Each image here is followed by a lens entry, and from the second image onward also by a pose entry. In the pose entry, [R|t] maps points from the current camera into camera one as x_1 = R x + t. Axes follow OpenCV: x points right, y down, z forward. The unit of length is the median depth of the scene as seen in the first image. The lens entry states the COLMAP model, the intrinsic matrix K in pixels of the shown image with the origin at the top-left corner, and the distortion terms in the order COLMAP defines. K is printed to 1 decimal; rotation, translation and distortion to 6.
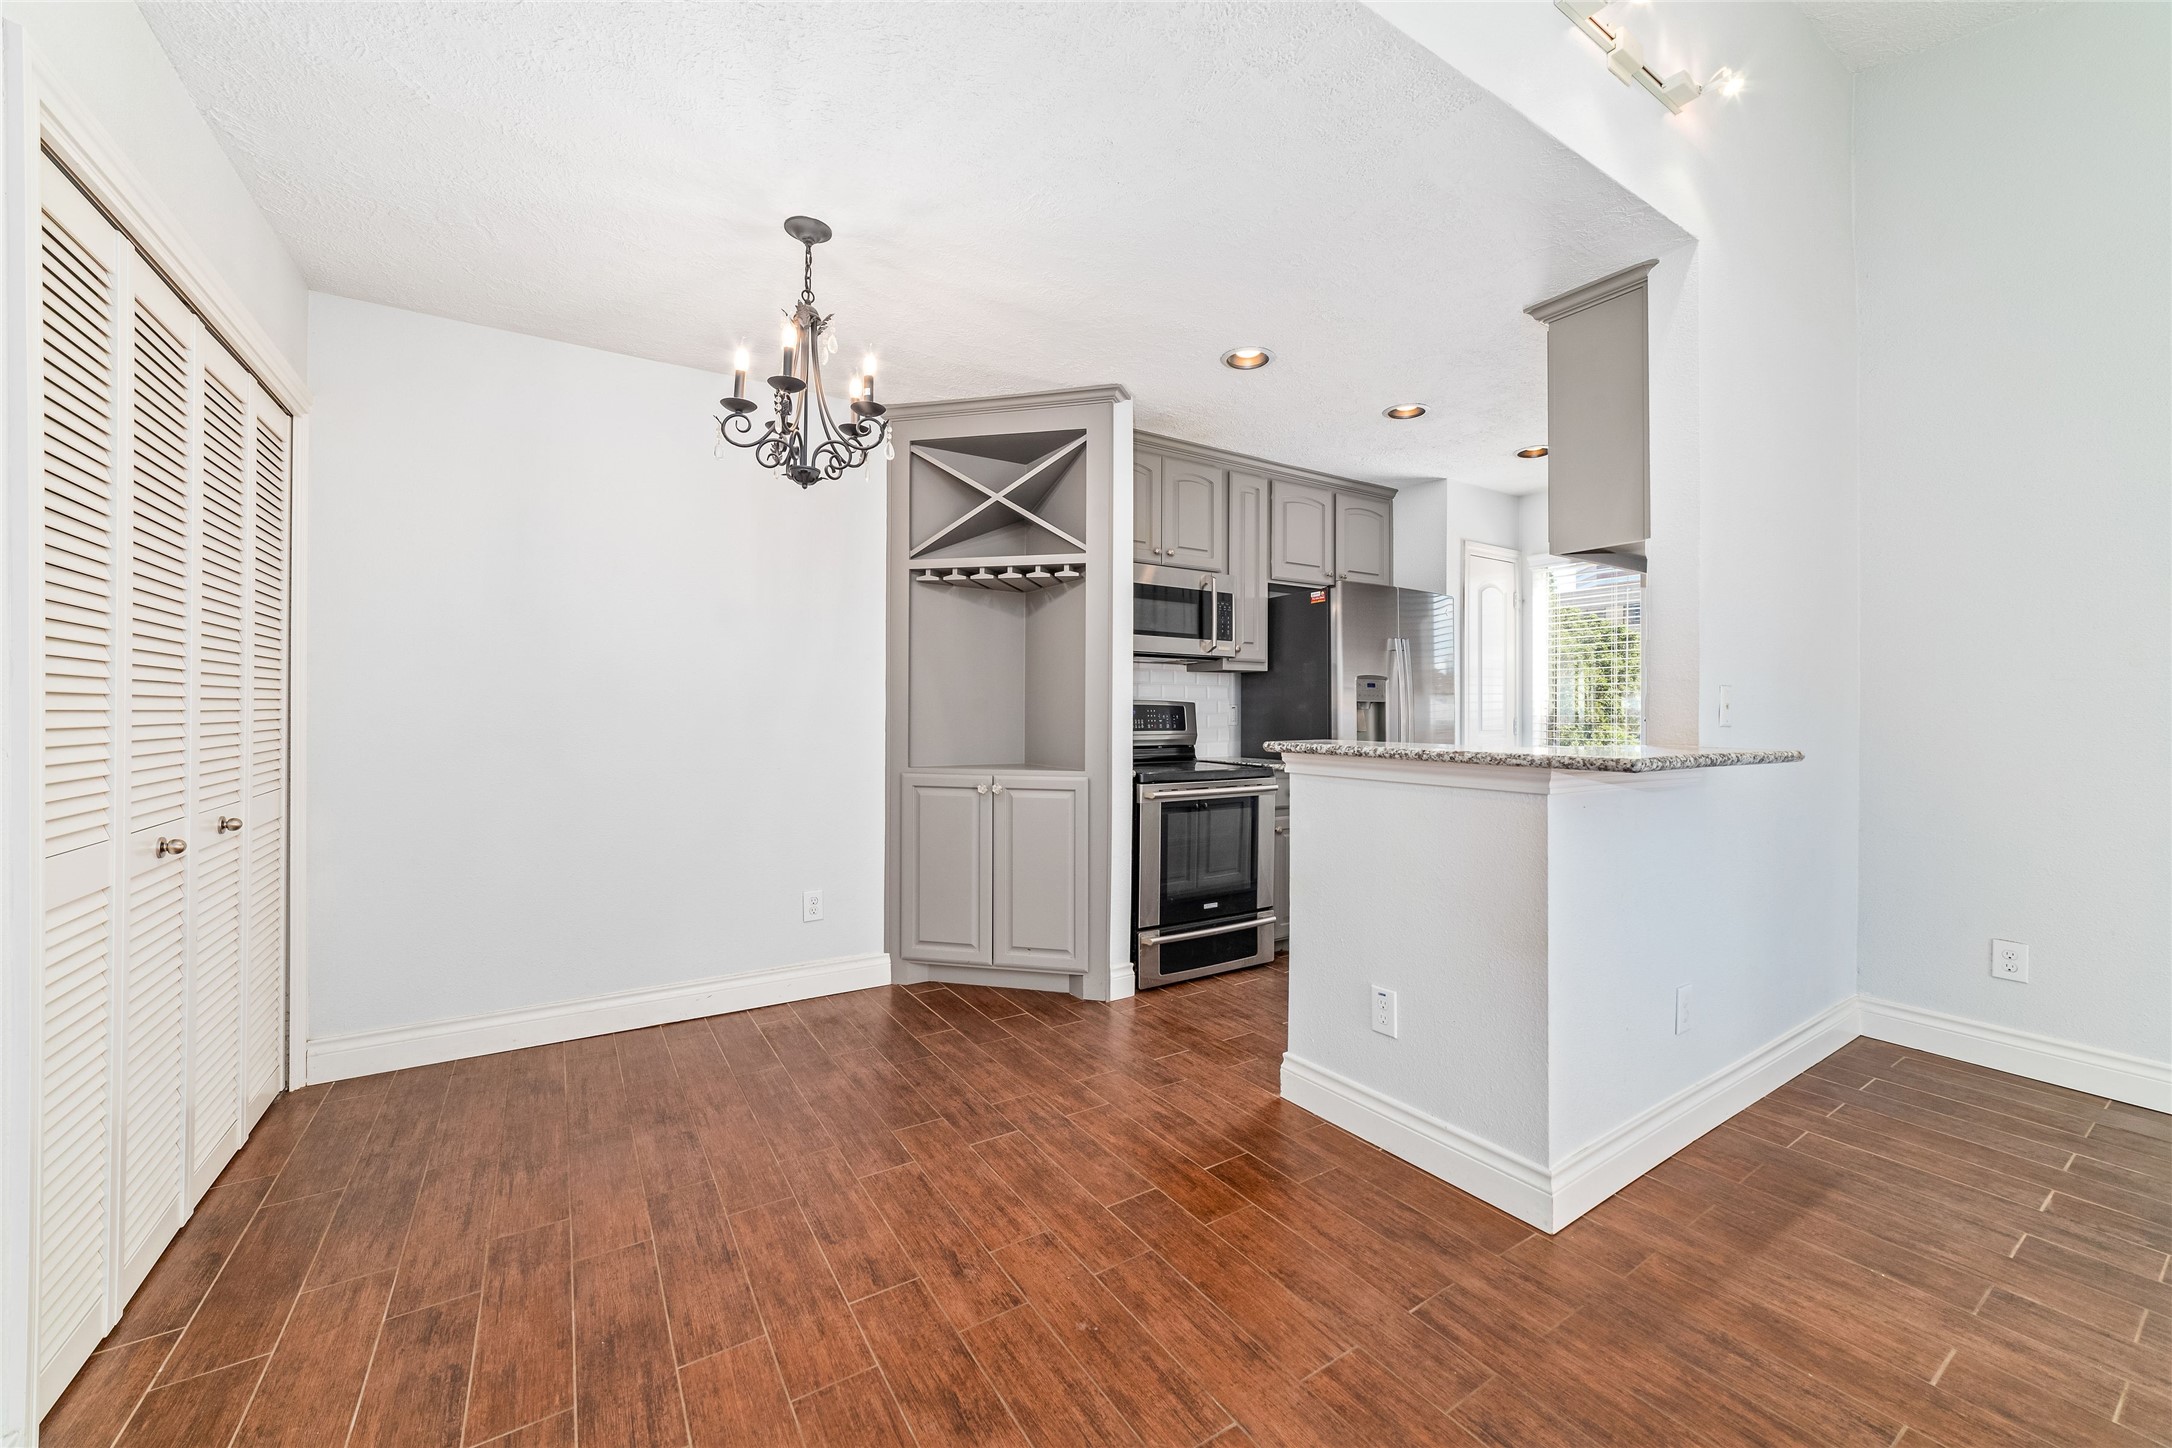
lens RADIAL K [[828.4, 0, 1088.0], [0, 828.4, 714.5], [0, 0, 1]] dist [-0.000090, 0.000003]
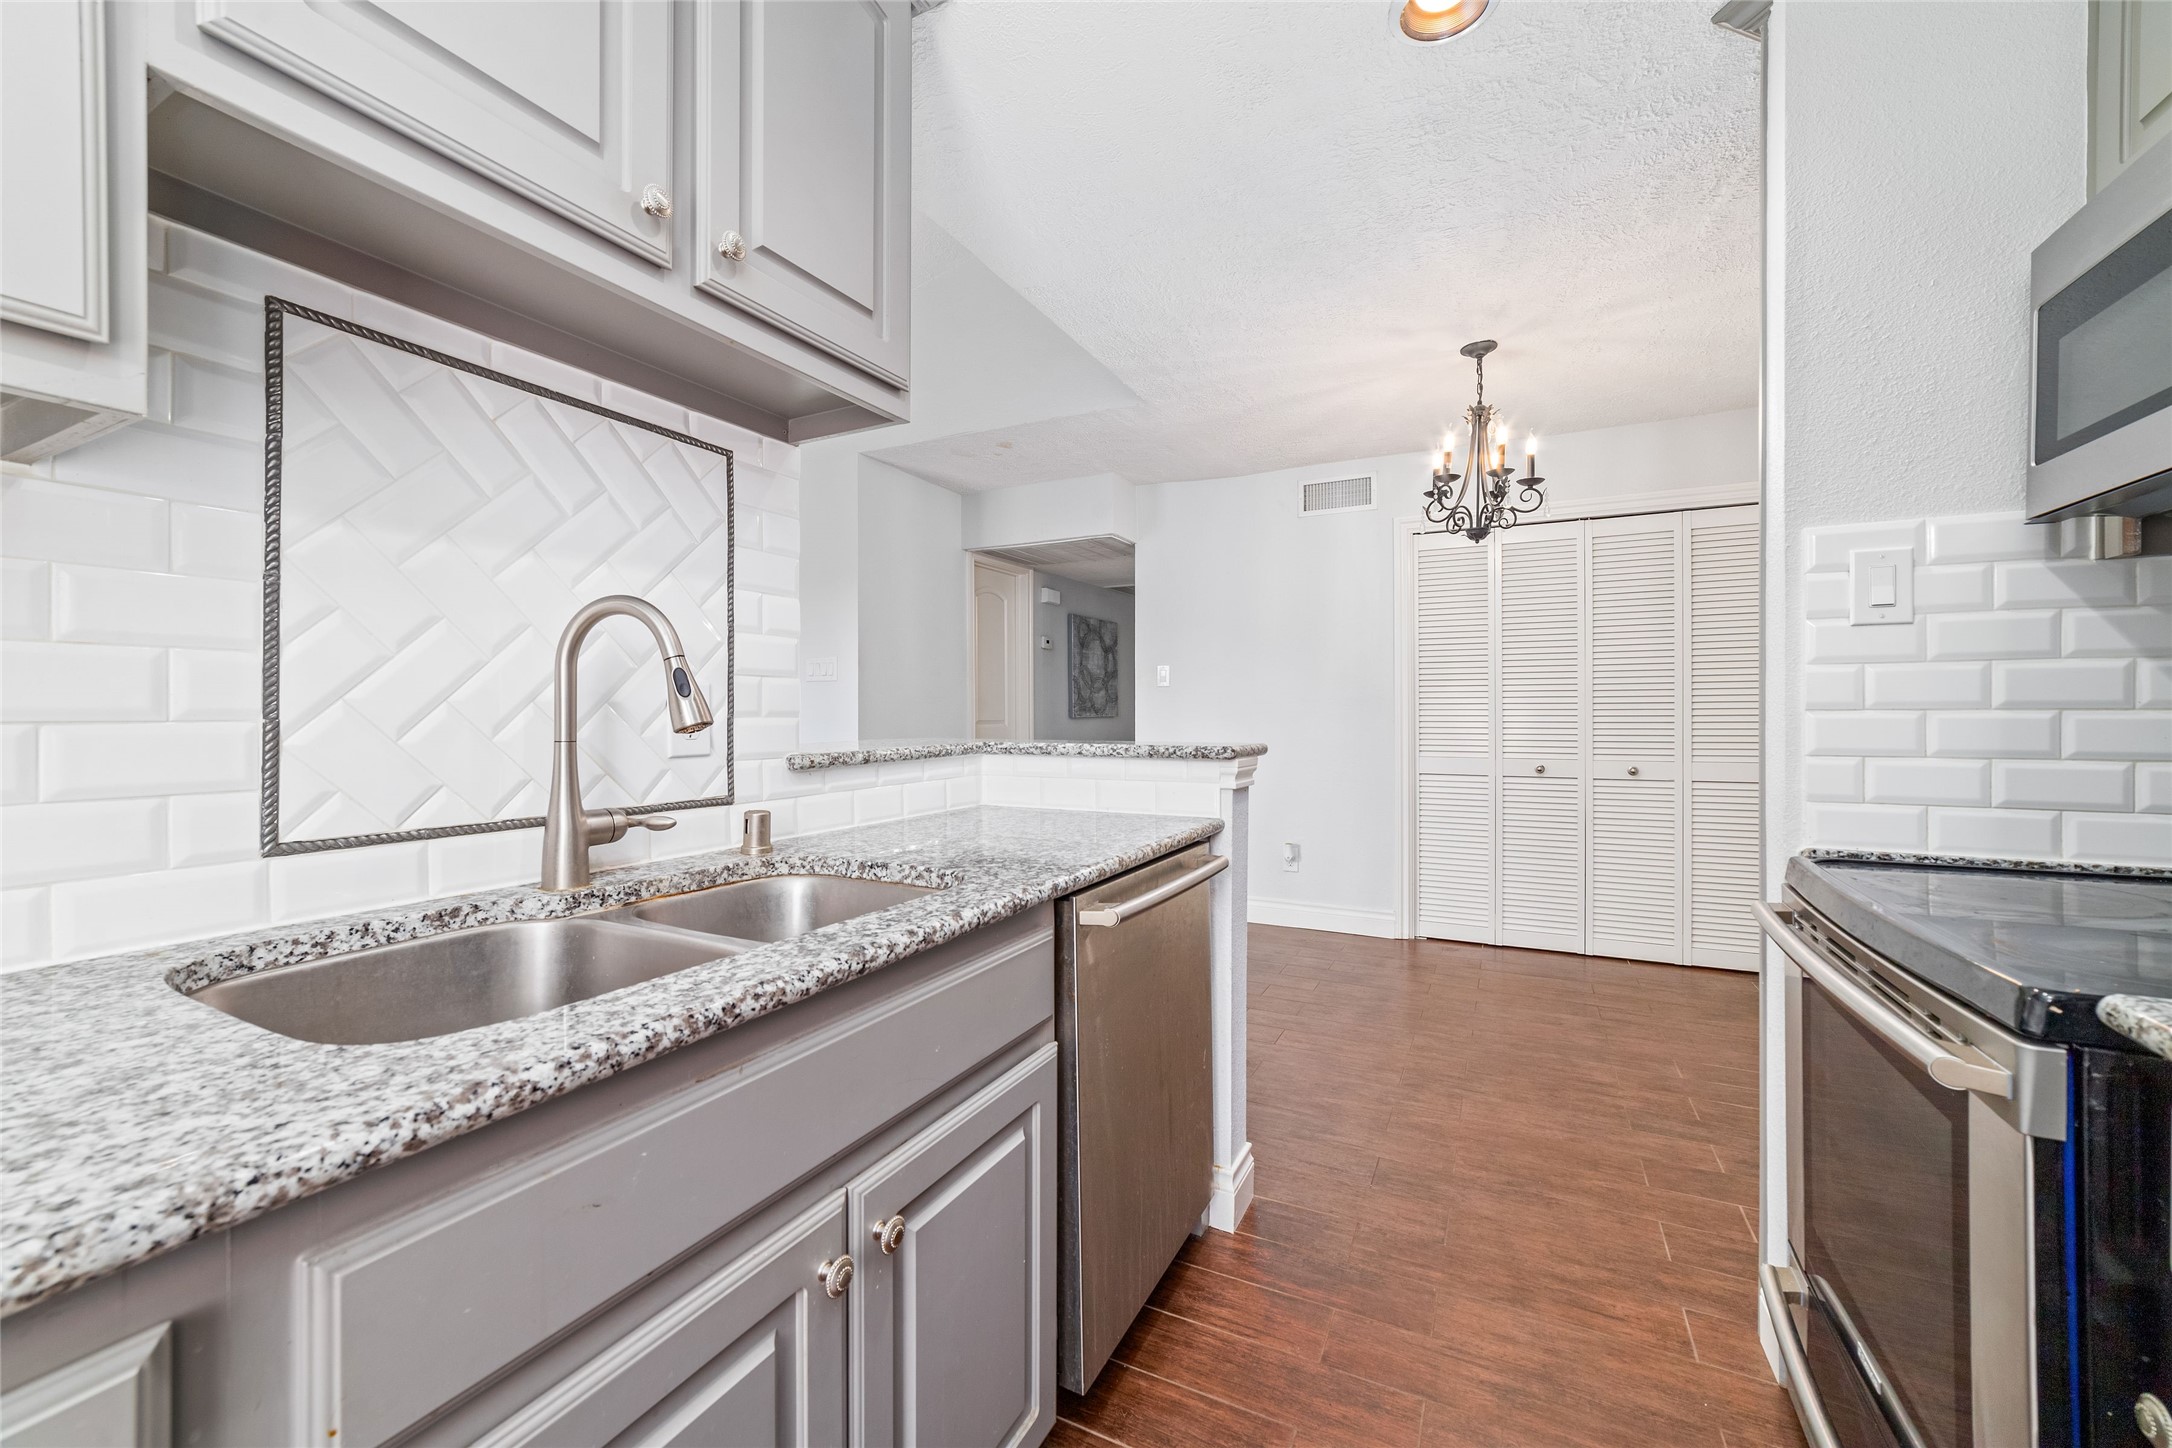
lens RADIAL K [[828.4, 0, 1091.1], [0, 828.4, 717.9], [0, 0, 1]] dist [-0.000090, 0.000003]
pose [[-0.864486, -0.001954, -0.502653, 0.740528], [-0.003085, 0.999994, 0.001418, 0.009601], [0.502648, 0.002776, -0.864487, 1.558789]]
